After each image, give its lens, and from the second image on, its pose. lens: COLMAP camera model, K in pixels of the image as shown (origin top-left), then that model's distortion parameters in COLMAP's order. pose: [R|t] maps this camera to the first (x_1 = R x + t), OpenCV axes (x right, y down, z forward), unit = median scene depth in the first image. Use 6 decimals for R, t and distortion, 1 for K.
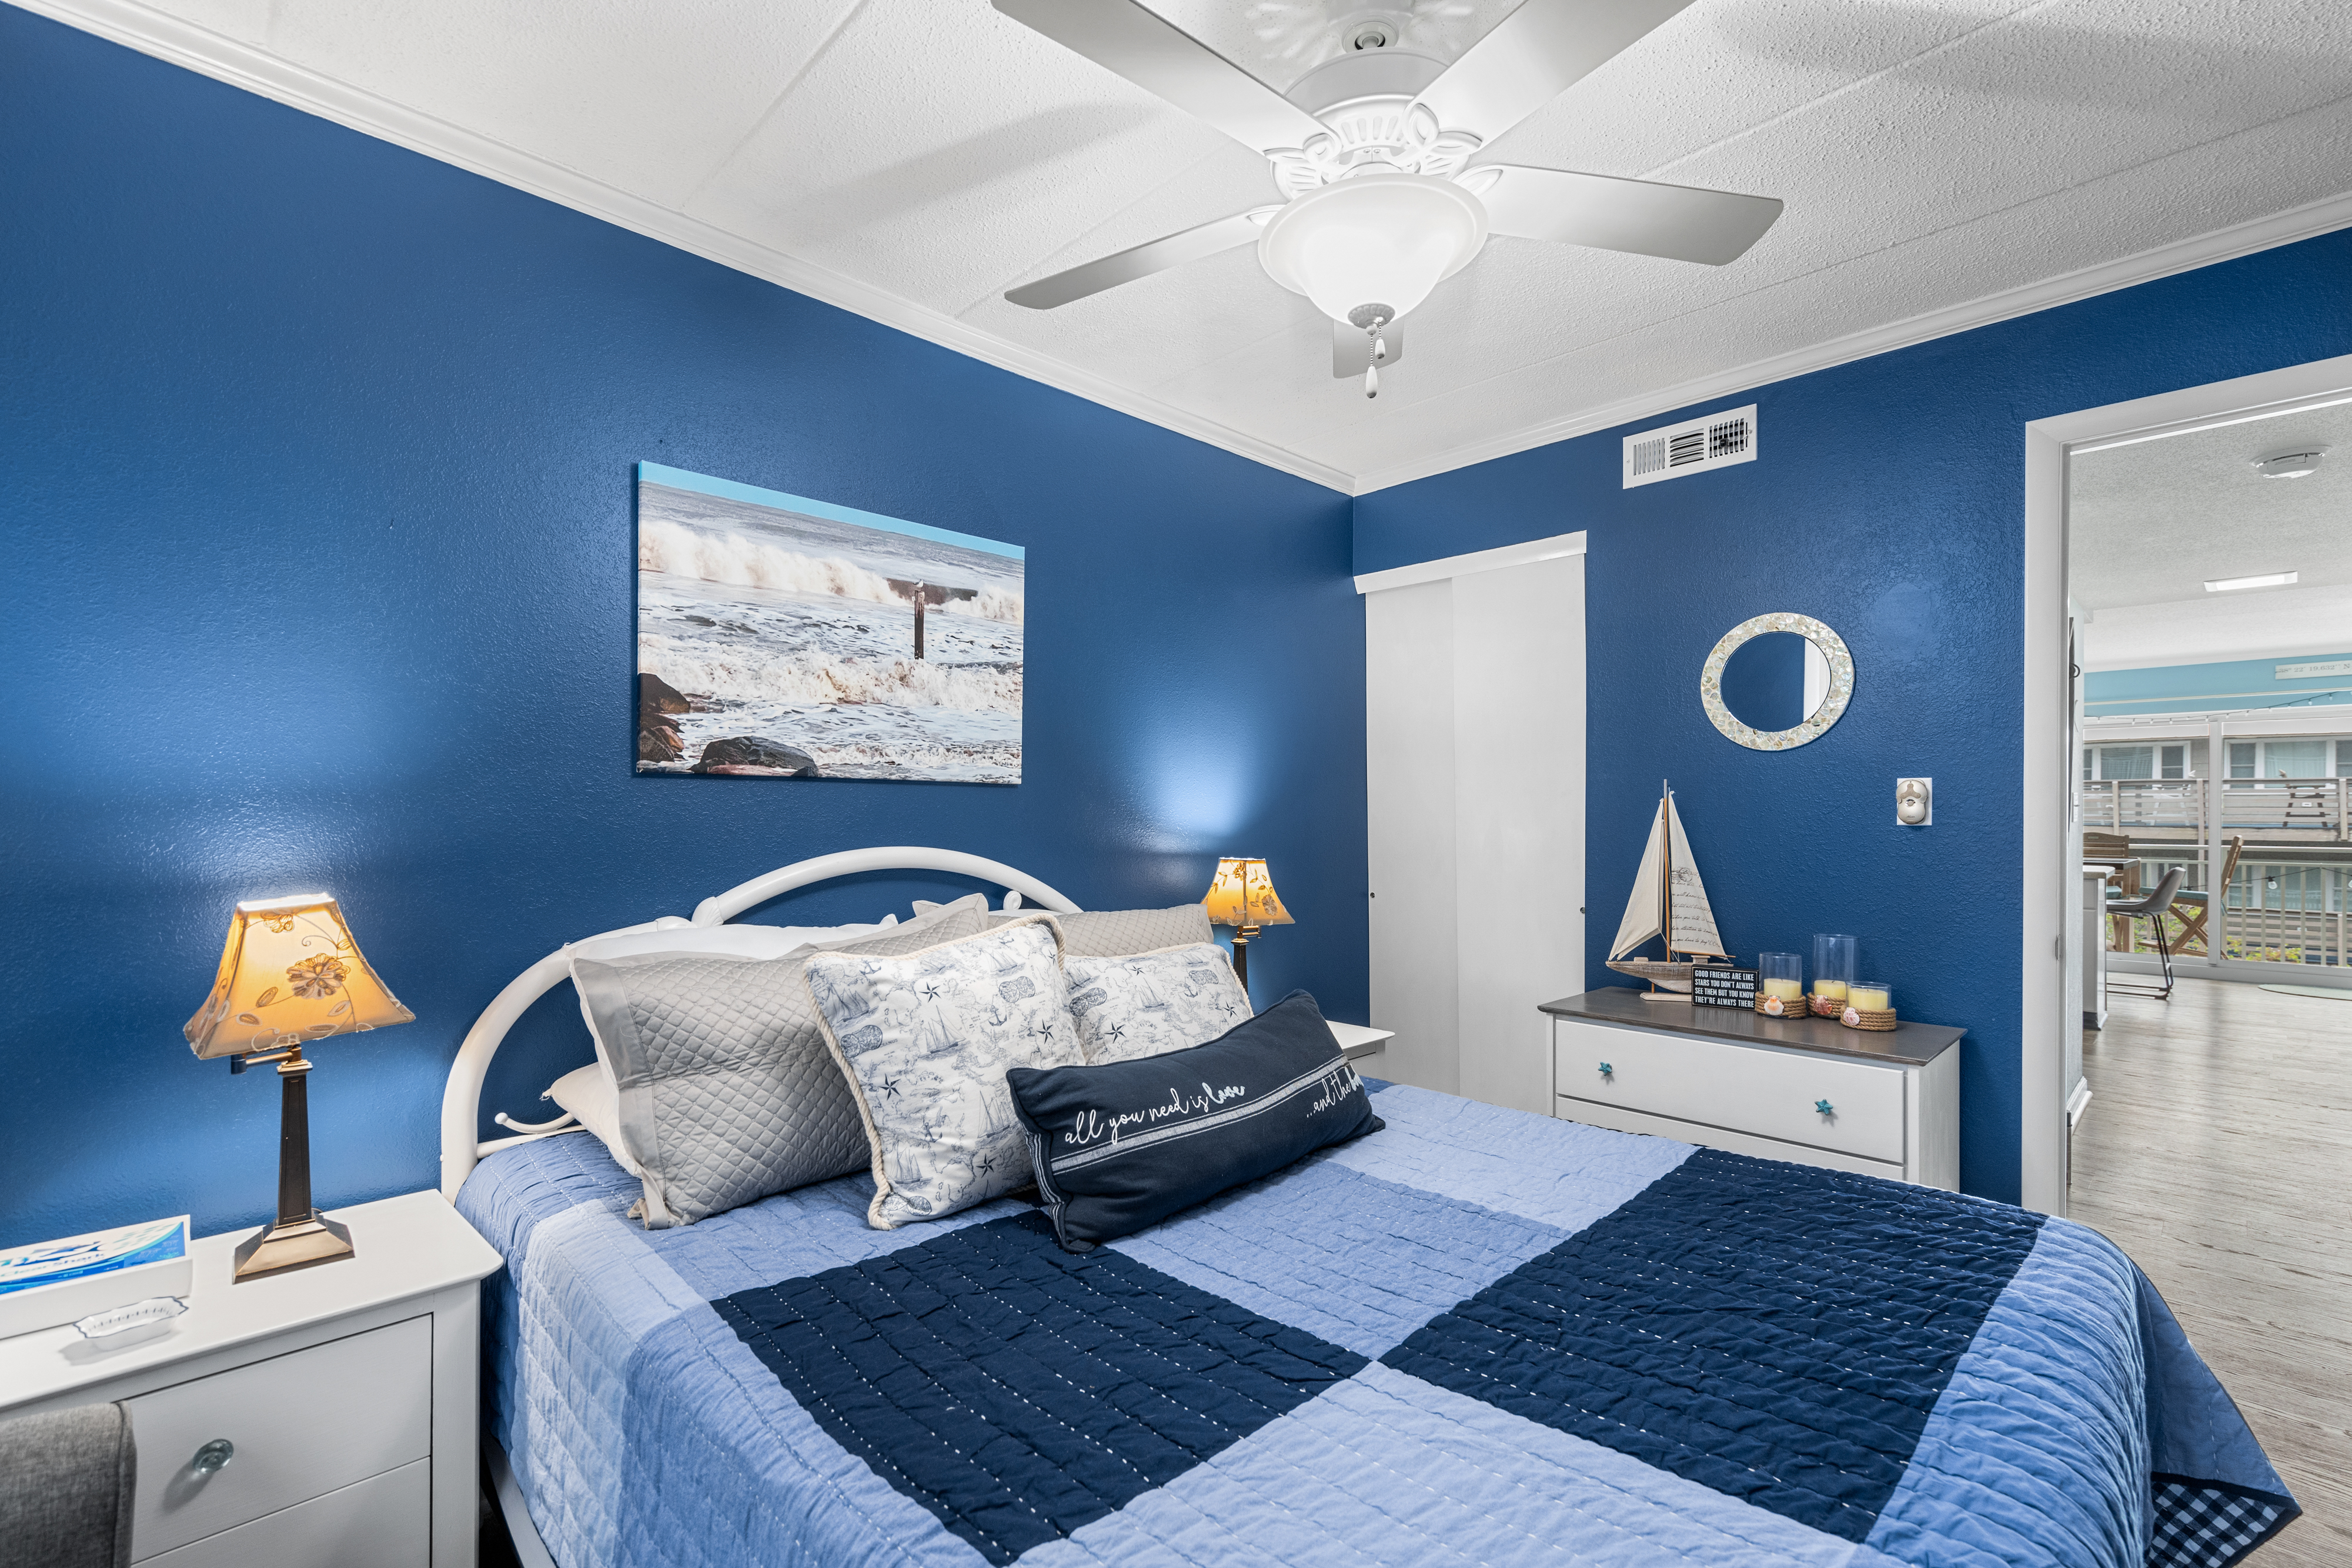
lens RADIAL K [[1084.5, 0, 1186.8], [0, 1084.5, 802.0], [0, 0, 1]] dist [0.002287, 0.000834]
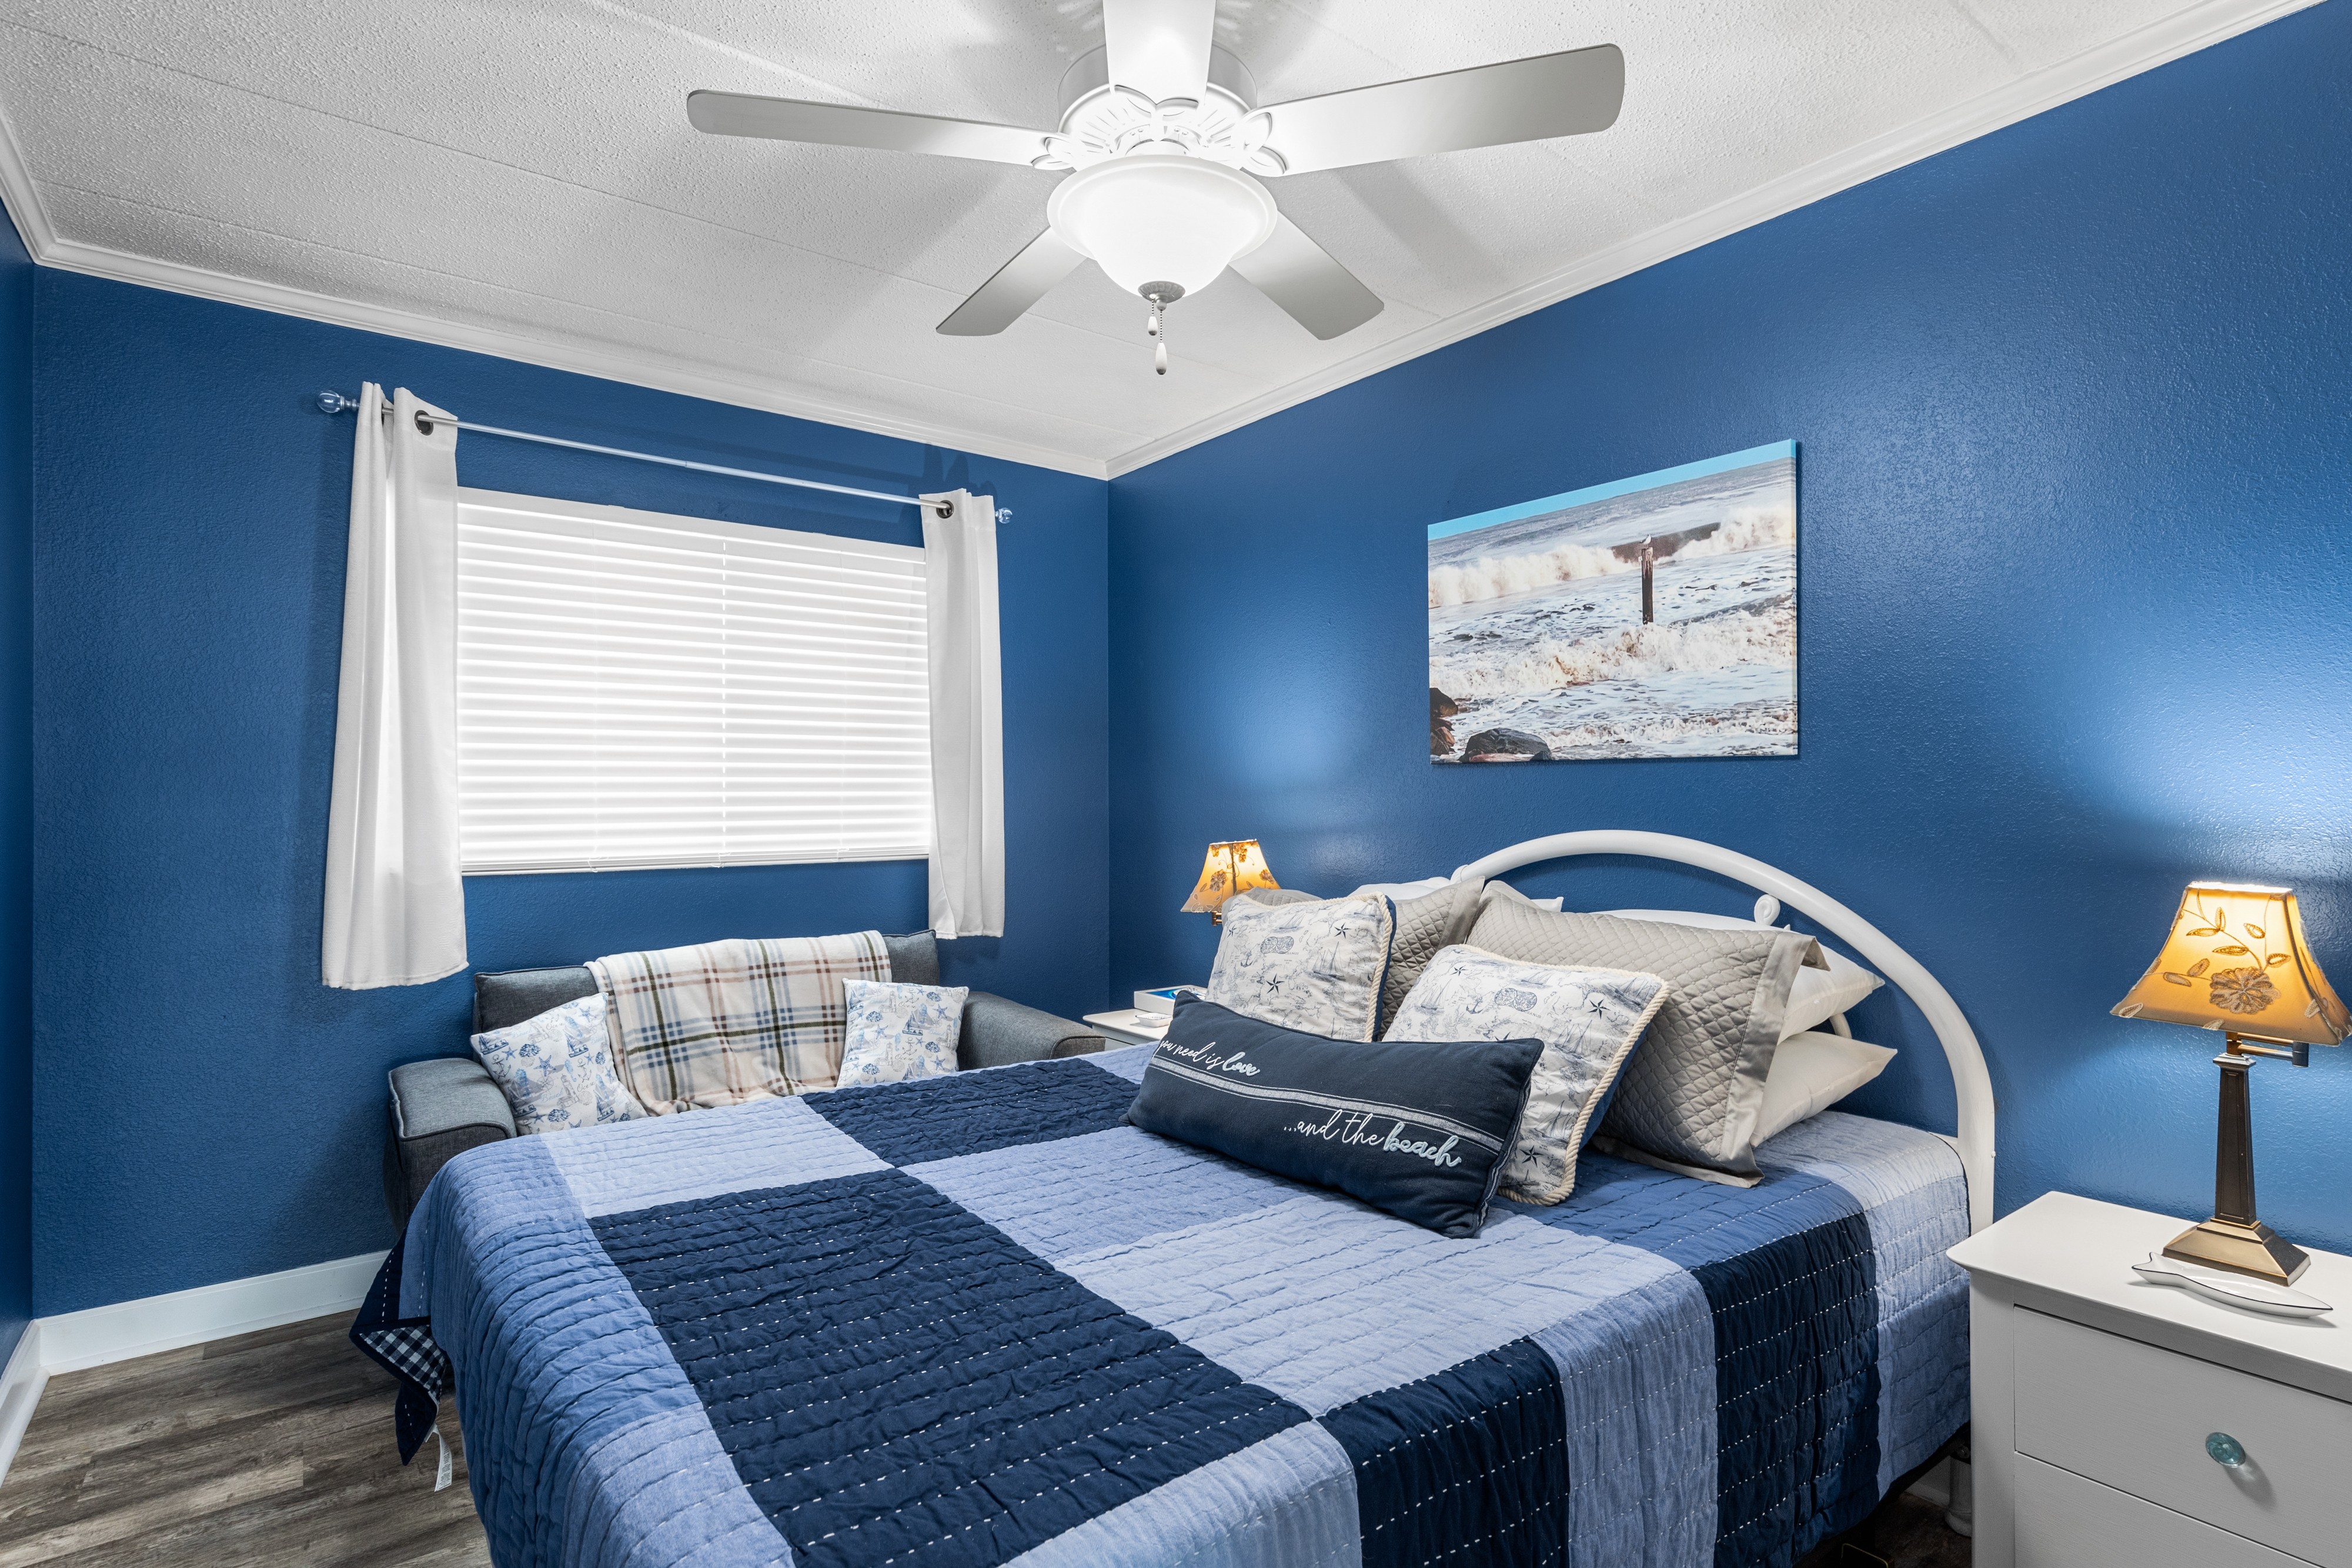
lens RADIAL K [[1191.6, 0, 1162.2], [0, 1191.6, 777.3], [0, 0, 1]] dist [0.037586, 0.000197]
pose [[-0.168297, -0.015372, -0.985617, 0.838423], [0.016030, 0.999703, -0.018329, 0.008388], [0.985606, -0.018884, -0.168000, 0.800150]]
